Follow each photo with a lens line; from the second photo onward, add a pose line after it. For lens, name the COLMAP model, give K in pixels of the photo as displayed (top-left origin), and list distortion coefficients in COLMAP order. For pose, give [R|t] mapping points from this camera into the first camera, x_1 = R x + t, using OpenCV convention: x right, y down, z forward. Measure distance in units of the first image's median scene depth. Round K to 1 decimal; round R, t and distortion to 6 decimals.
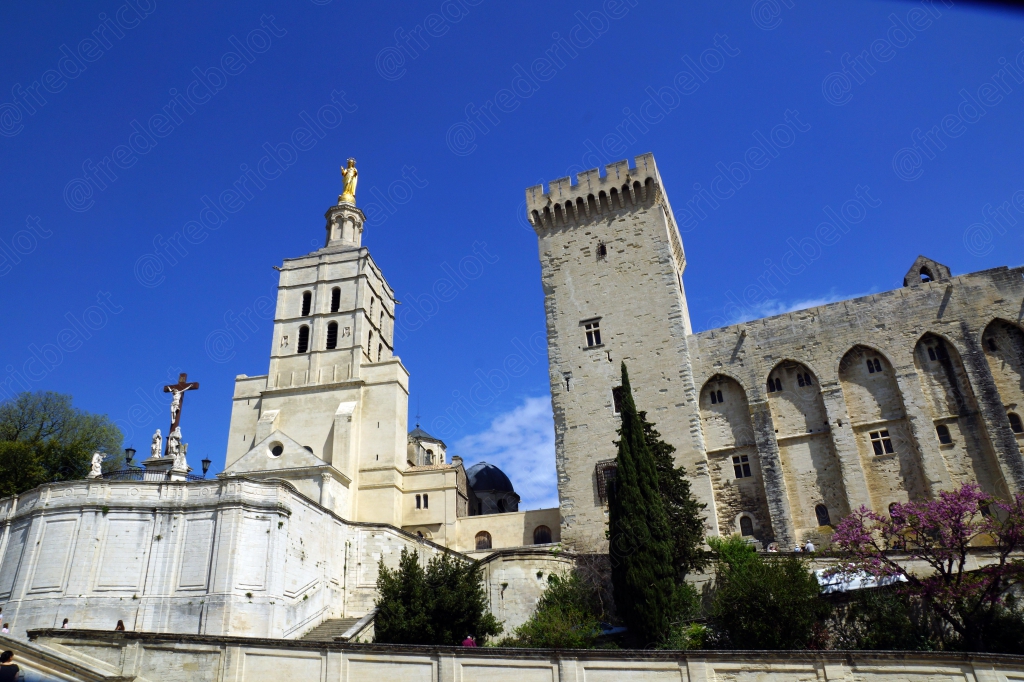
lens RADIAL K [[678.8, 0, 512.0], [0, 678.8, 341.0], [0, 0, 1]] dist [-0.120038, 0.001869]
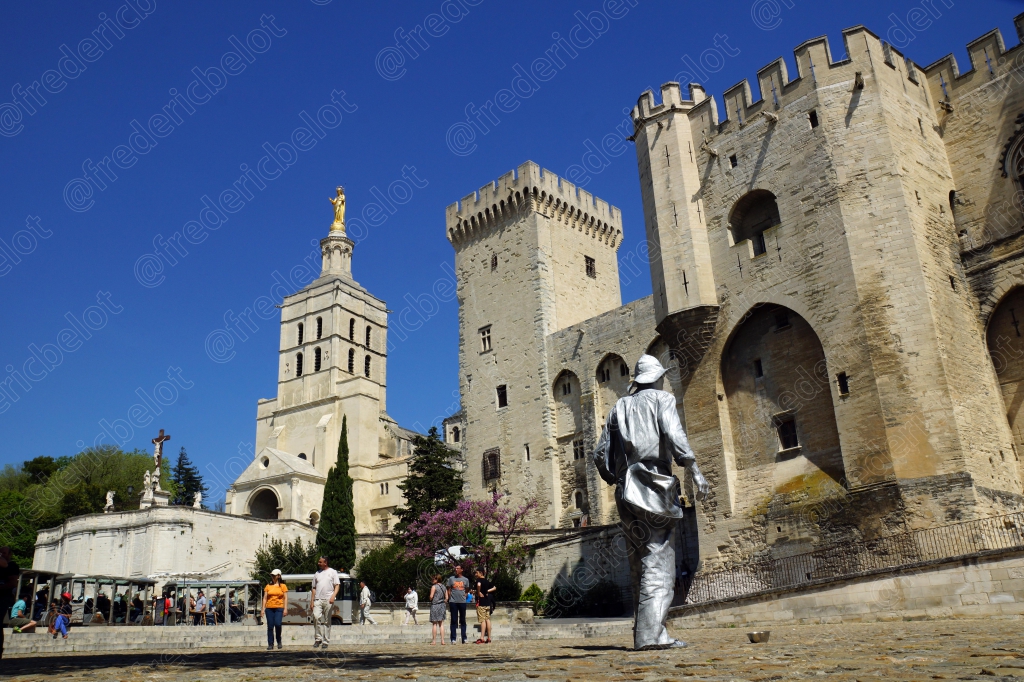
lens RADIAL K [[783.5, 0, 512.0], [0, 783.5, 341.0], [0, 0, 1]] dist [-0.098783, -0.001573]
pose [[0.940599, -0.134320, -0.311820, 0.547030], [0.168116, 0.982179, 0.084034, -0.107450], [0.294975, -0.131464, 0.946418, -0.250359]]
